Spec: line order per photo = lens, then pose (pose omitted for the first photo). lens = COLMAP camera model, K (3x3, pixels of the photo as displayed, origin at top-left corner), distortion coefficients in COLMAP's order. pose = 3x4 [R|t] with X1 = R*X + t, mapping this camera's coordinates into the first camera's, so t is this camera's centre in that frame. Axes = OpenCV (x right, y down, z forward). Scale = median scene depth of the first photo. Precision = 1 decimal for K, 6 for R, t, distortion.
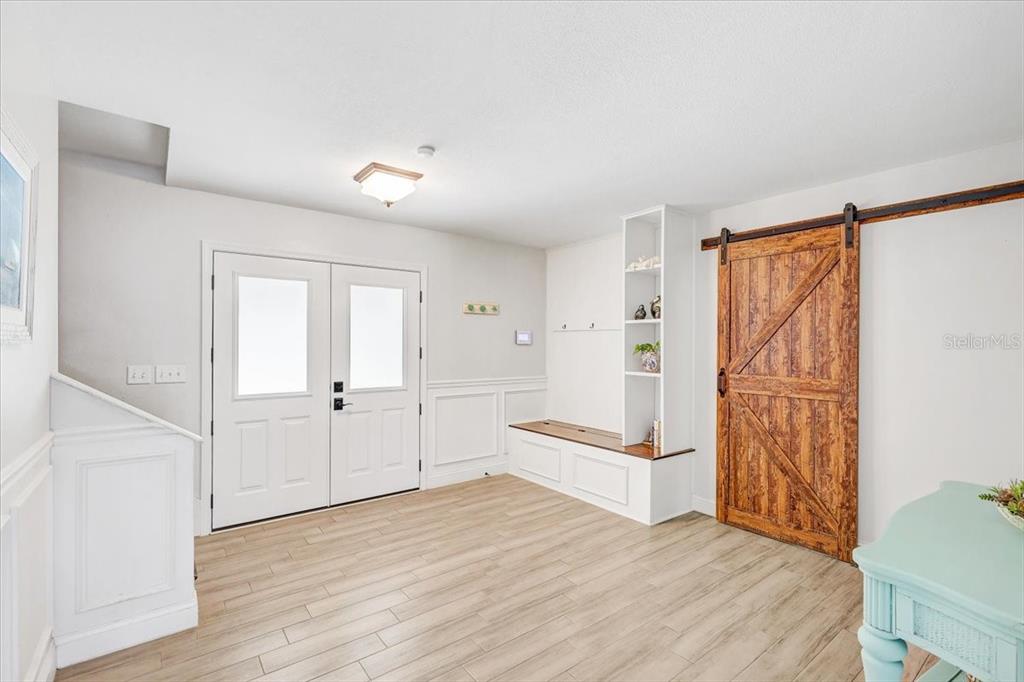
lens RADIAL K [[471.7, 0, 512.0], [0, 471.7, 341.0], [0, 0, 1]] dist [0.000445, -0.000040]
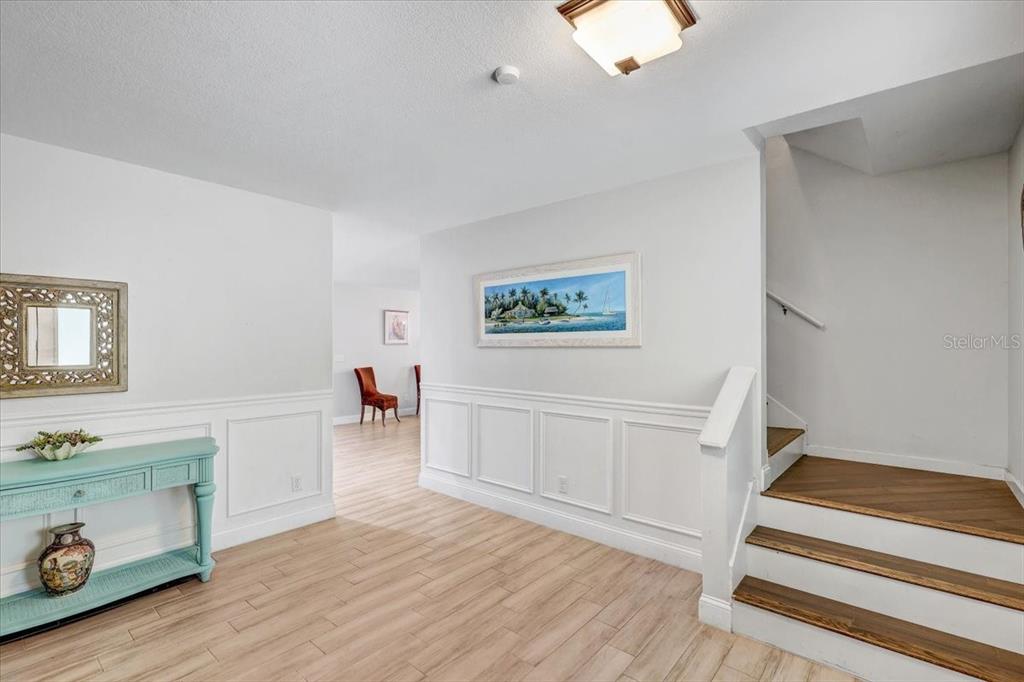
lens RADIAL K [[471.7, 0, 512.0], [0, 471.7, 341.0], [0, 0, 1]] dist [0.000445, -0.000040]
pose [[-0.973327, -0.004755, -0.229371, -0.032150], [-0.002738, 0.999955, -0.009113, 0.006889], [0.229404, -0.008242, -0.973296, 1.959298]]
